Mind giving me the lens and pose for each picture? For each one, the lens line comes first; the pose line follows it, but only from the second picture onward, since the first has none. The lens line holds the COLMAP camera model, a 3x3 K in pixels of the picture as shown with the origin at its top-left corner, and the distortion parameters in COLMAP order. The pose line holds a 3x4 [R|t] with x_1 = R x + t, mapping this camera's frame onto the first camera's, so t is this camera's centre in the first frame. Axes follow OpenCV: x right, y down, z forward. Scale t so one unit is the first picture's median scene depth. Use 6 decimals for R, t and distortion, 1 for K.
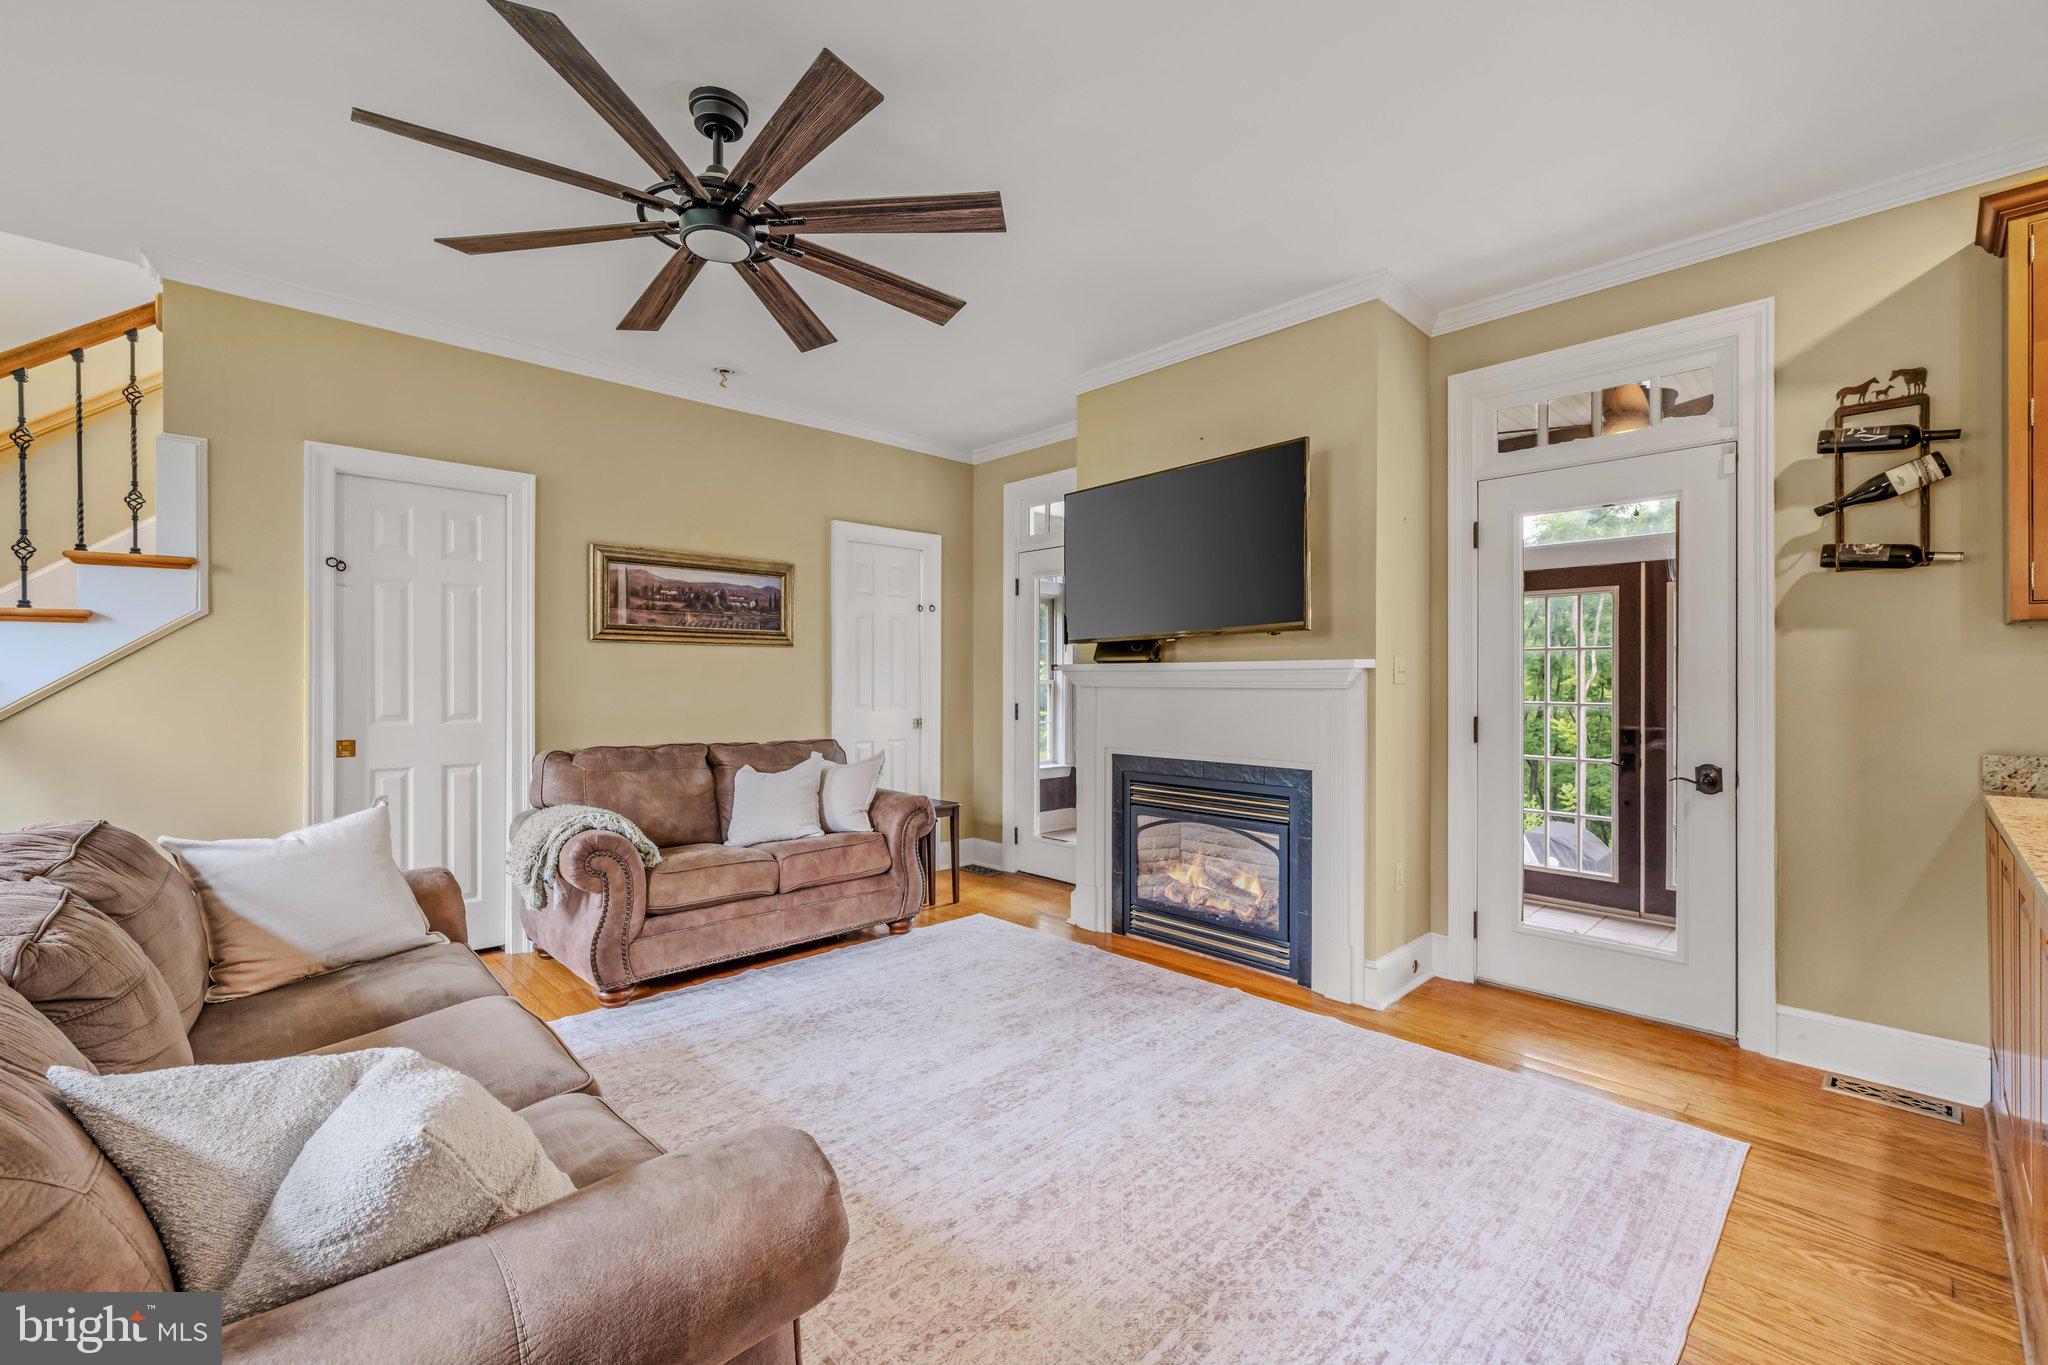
lens RADIAL K [[838.2, 0, 1023.4], [0, 838.2, 676.5], [0, 0, 1]] dist [0.001193, 0.000225]
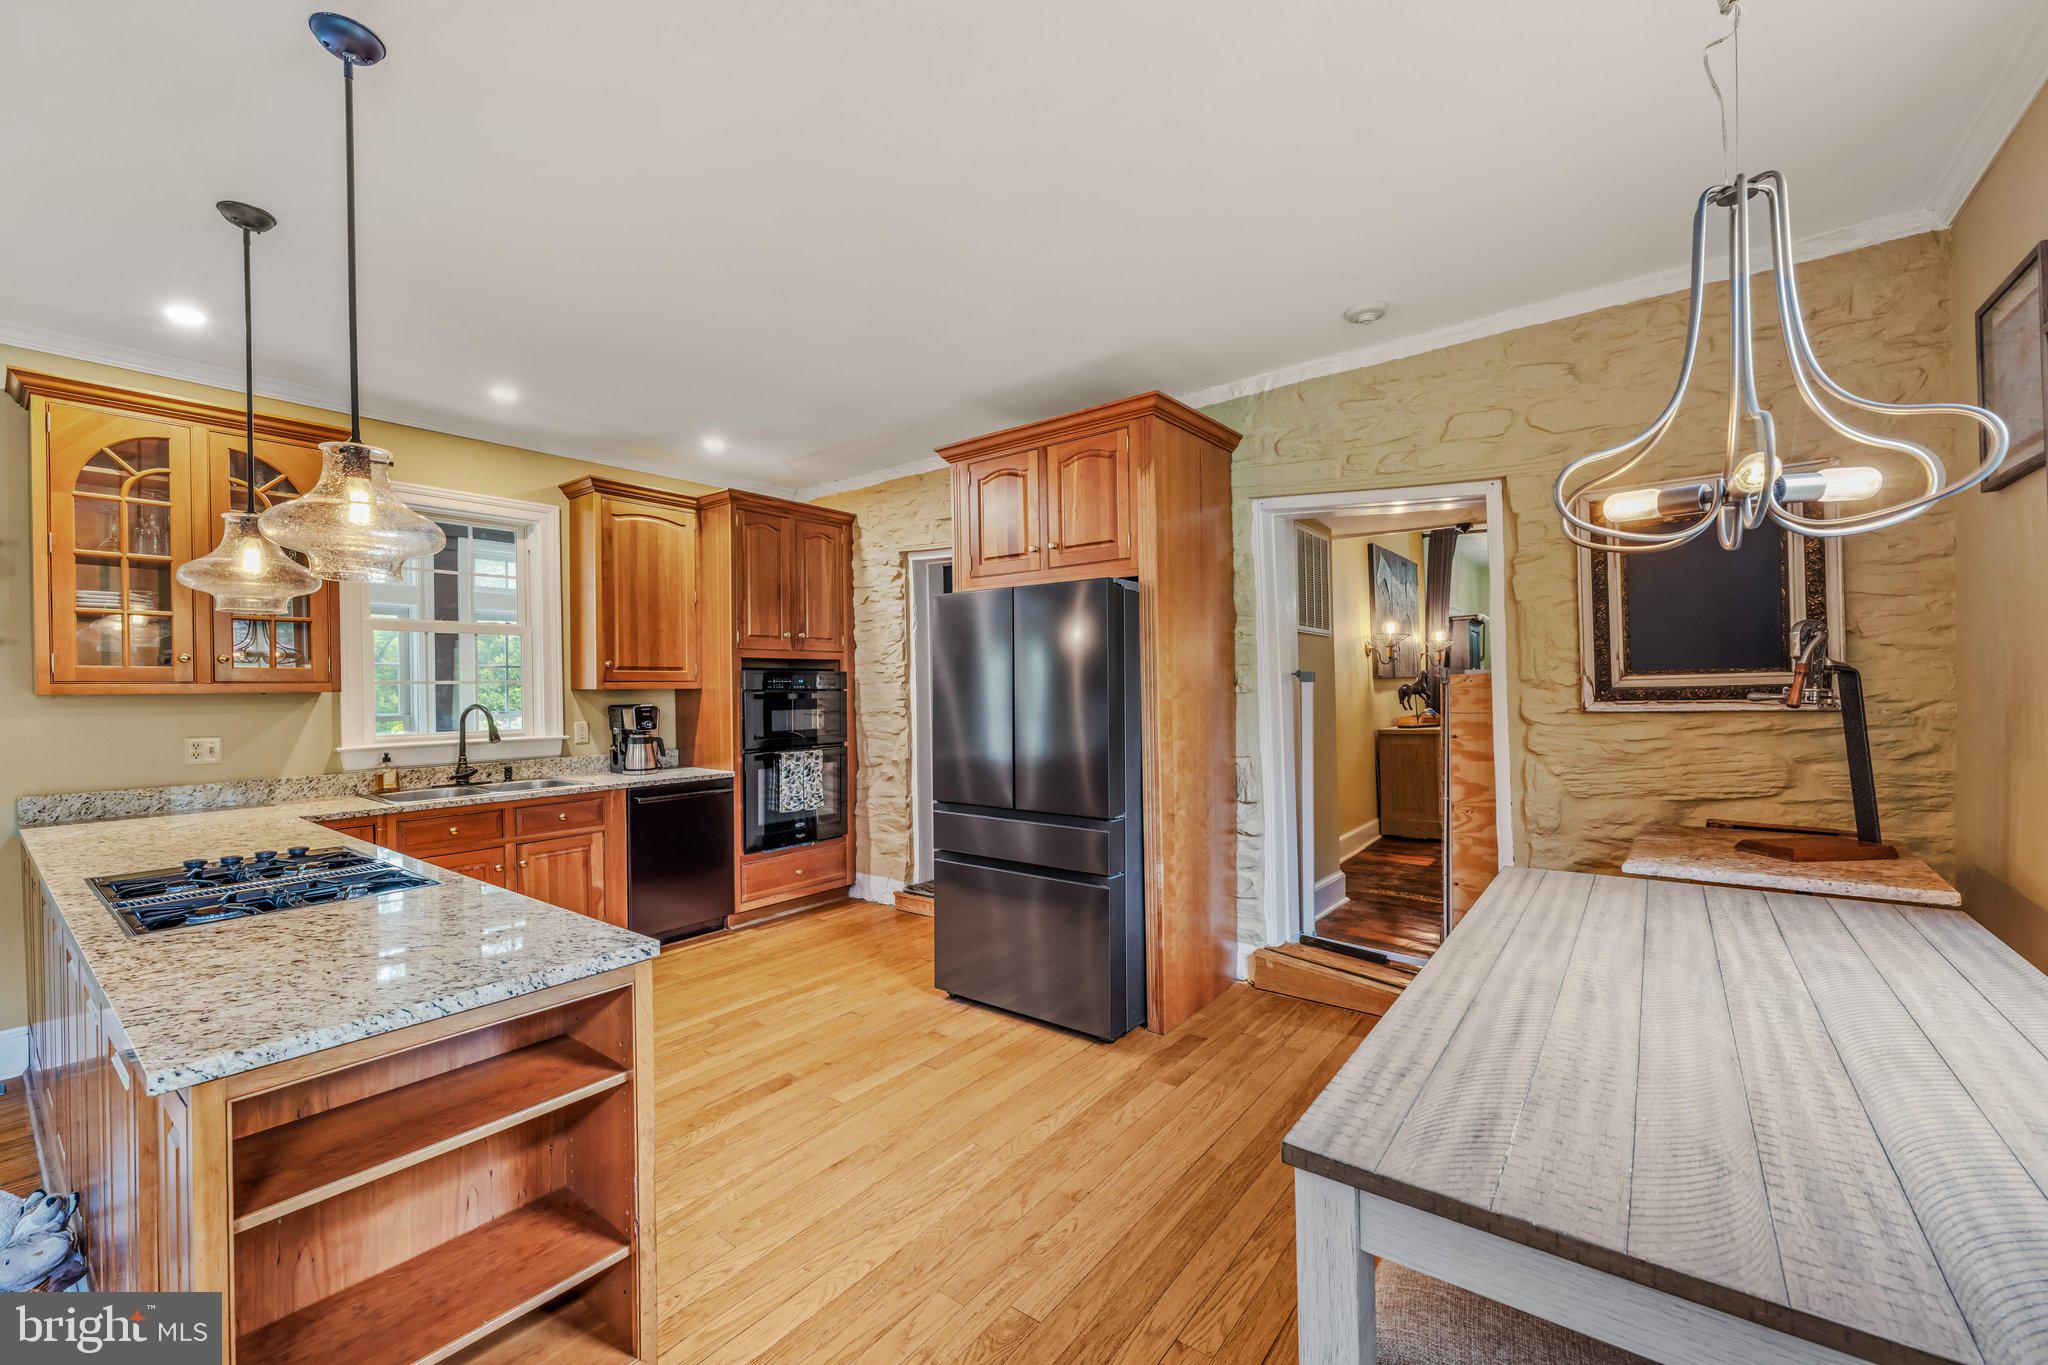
lens RADIAL K [[838.2, 0, 1016.6], [0, 838.2, 690.1], [0, 0, 1]] dist [0.001193, 0.000225]
pose [[-0.144156, -0.005194, 0.989541, -0.238681], [0.005653, 0.999966, 0.006072, -0.050229], [-0.989539, 0.006469, -0.144122, -0.225502]]
